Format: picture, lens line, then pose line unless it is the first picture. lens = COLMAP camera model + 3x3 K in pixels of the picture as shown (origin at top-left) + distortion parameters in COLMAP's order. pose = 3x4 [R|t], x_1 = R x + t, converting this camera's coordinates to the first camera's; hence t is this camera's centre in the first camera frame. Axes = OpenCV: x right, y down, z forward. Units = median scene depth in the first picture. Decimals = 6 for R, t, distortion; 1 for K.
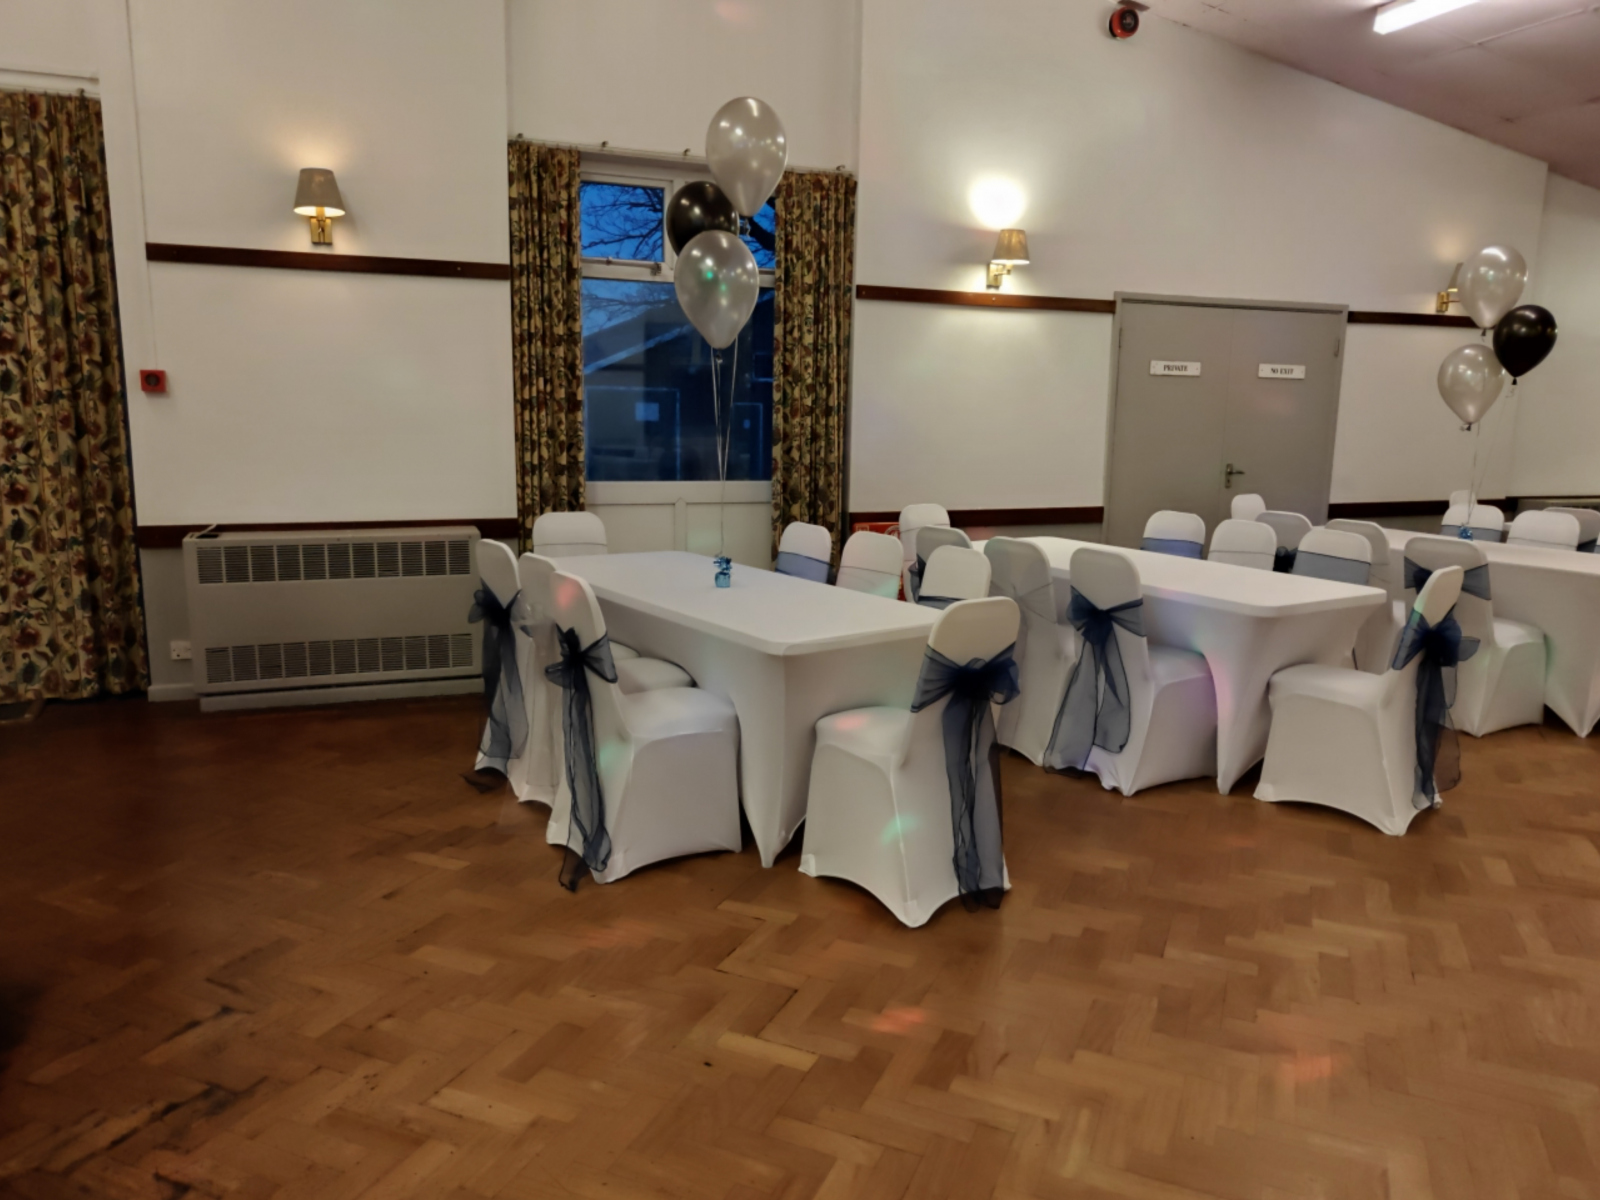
lens RADIAL K [[1112.6, 0, 788.4], [0, 1112.6, 606.6], [0, 0, 1]] dist [0.016585, -0.023558]
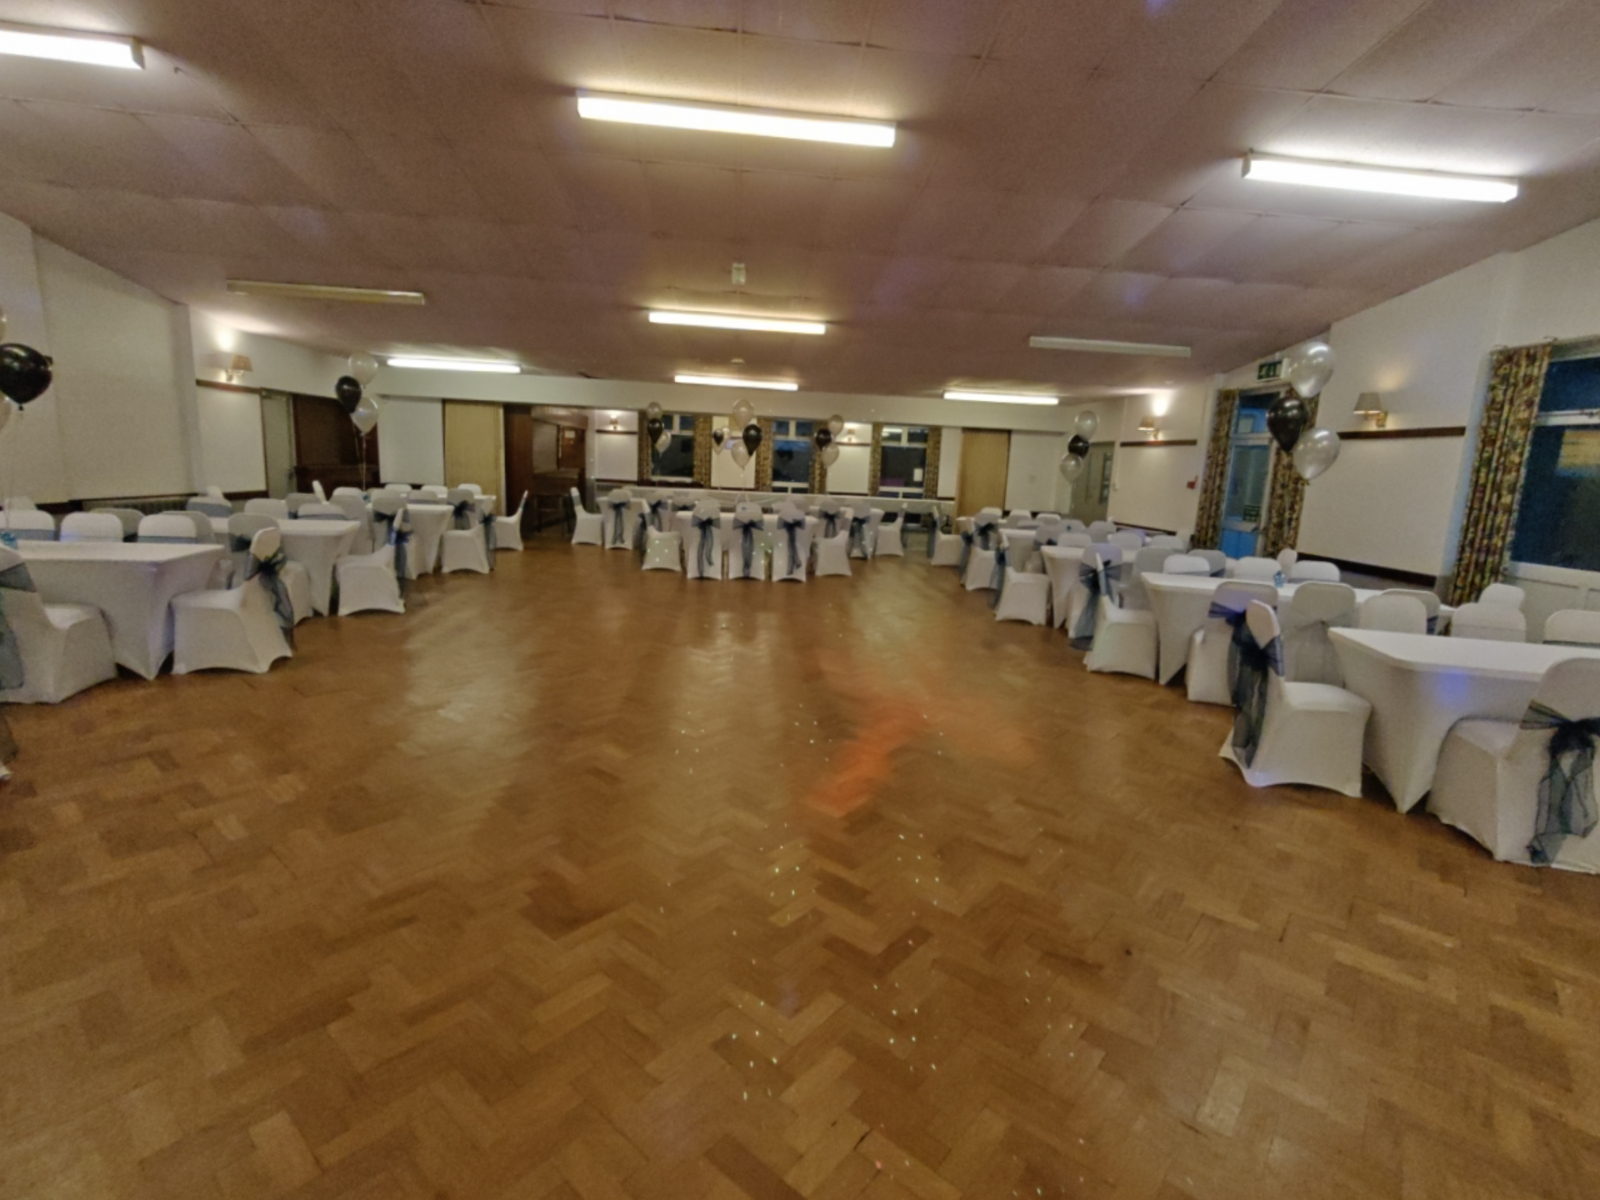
lens RADIAL K [[757.2, 0, 808.2], [0, 757.2, 601.0], [0, 0, 1]] dist [-0.008842, 0.006771]
pose [[0.268794, -0.174116, 0.947330, 0.081359], [0.127801, 0.981277, 0.144094, -0.007568], [-0.954682, 0.082338, 0.286013, -0.031218]]
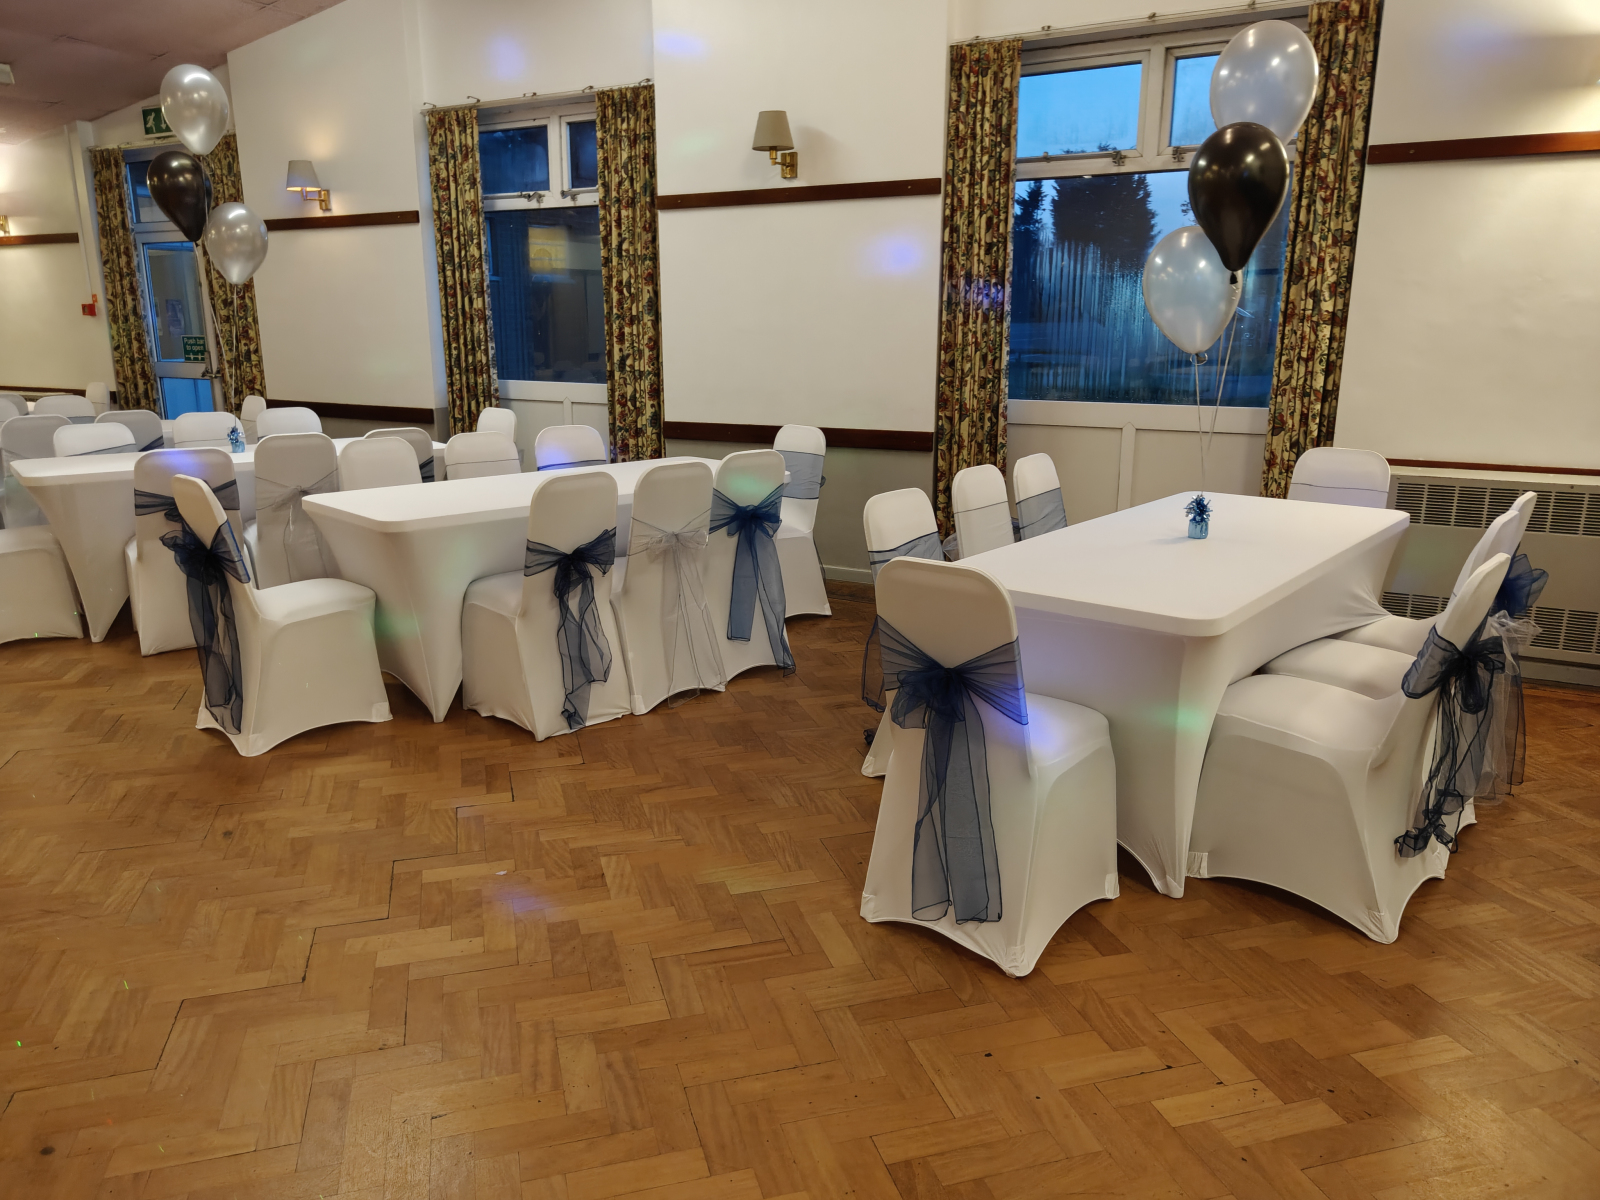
lens RADIAL K [[1112.6, 0, 788.4], [0, 1112.6, 606.6], [0, 0, 1]] dist [0.016585, -0.023558]
pose [[-0.646619, -0.203816, 0.735080, 0.148000], [0.127195, 0.921344, 0.367350, 0.028747], [-0.752134, 0.331034, -0.569835, -0.108191]]
